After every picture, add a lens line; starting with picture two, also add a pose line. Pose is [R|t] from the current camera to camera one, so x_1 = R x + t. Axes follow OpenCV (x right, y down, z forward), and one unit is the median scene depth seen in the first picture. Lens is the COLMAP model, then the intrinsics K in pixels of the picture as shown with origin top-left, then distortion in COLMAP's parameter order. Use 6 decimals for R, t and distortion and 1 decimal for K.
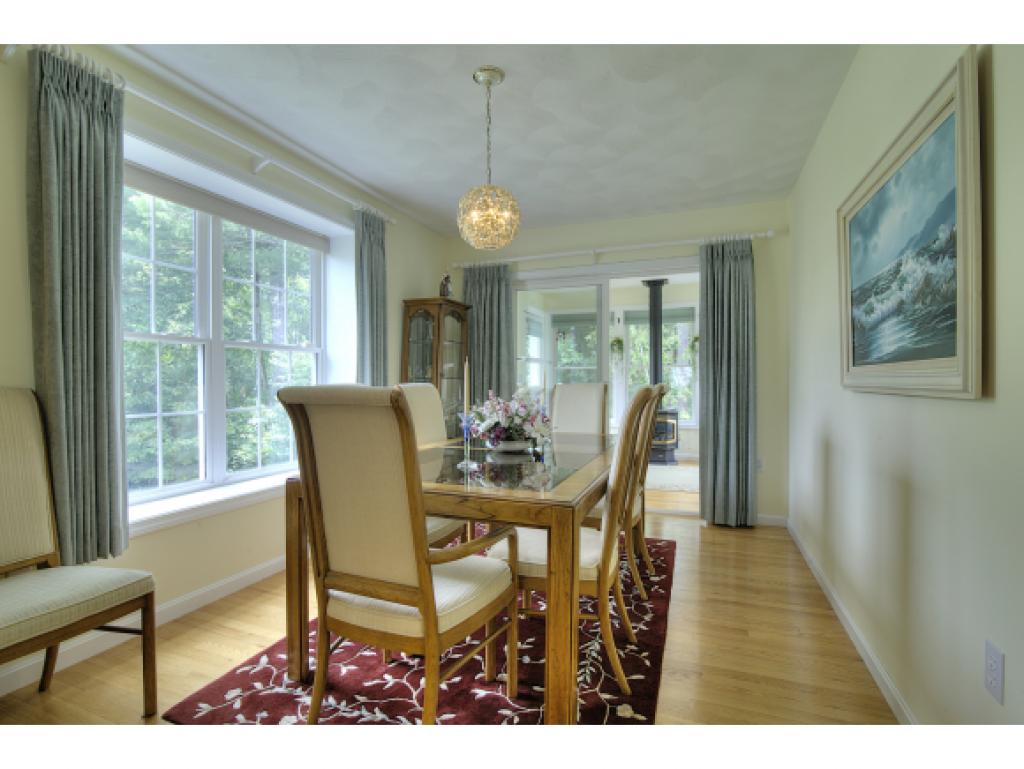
lens RADIAL K [[491.3, 0, 515.8], [0, 491.3, 384.1], [0, 0, 1]] dist [-0.016495, -0.000433]
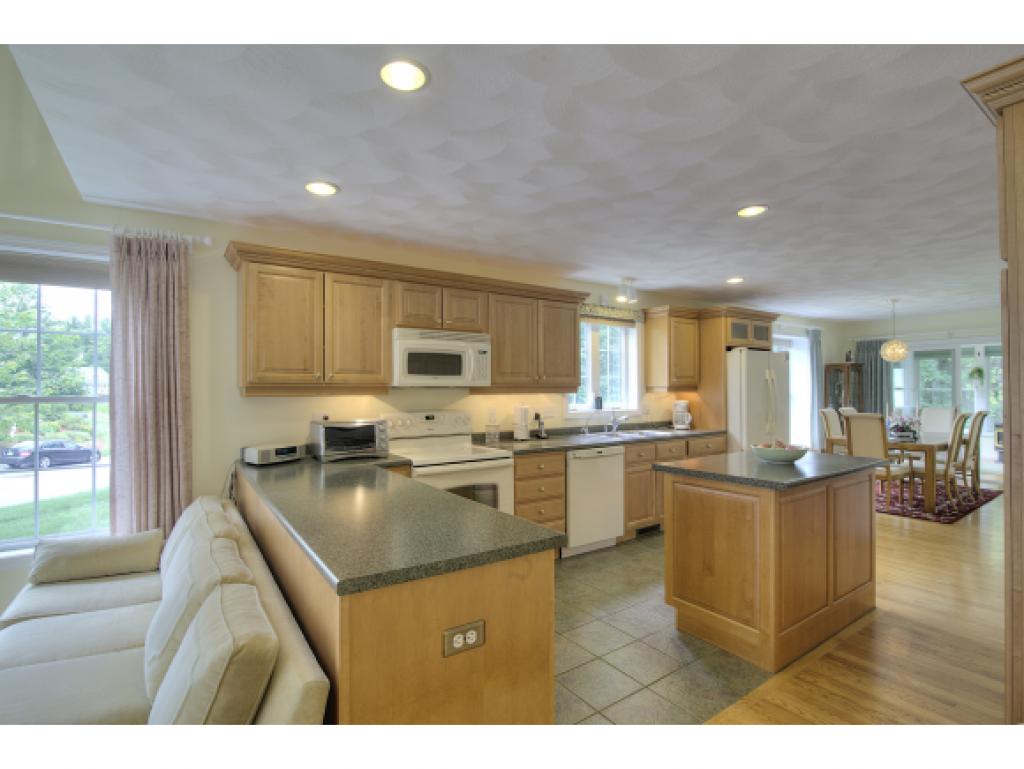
lens RADIAL K [[491.3, 0, 509.5], [0, 491.3, 393.3], [0, 0, 1]] dist [-0.016495, -0.000433]
pose [[0.823469, -0.002099, -0.567357, -0.160284], [0.003955, 0.999990, 0.002042, -0.061978], [0.567347, -0.003925, 0.823470, -1.384969]]
